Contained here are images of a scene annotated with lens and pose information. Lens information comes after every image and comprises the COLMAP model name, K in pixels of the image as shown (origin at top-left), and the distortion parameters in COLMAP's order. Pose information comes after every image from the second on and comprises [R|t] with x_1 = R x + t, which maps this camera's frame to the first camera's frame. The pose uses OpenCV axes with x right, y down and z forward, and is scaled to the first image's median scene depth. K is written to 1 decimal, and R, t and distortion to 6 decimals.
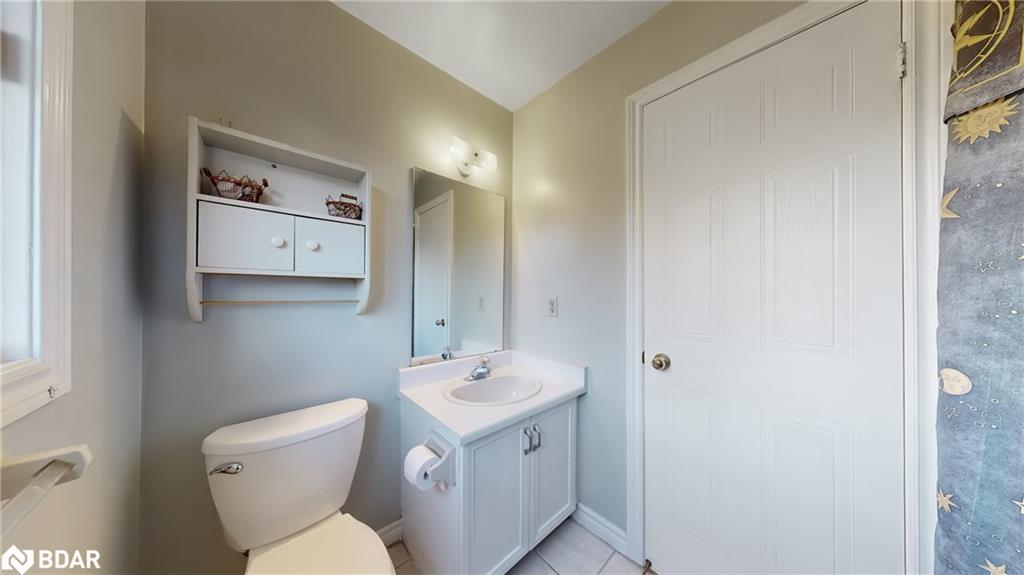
lens RADIAL K [[280.0, 0, 513.9], [0, 280.0, 289.5], [0, 0, 1]] dist [0.000030, -0.000001]
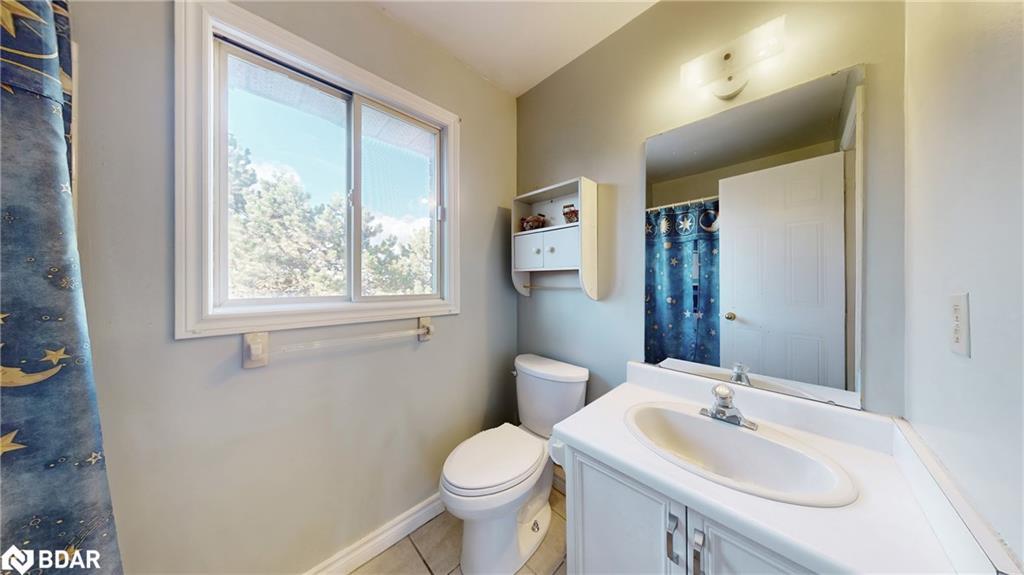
lens RADIAL K [[280.0, 0, 513.9], [0, 280.0, 289.5], [0, 0, 1]] dist [0.000030, -0.000001]
pose [[0.001279, 0.019093, -0.999817, 0.714299], [-0.001286, 0.999817, 0.019091, 0.023845], [0.999998, 0.001262, 0.001303, 0.785699]]
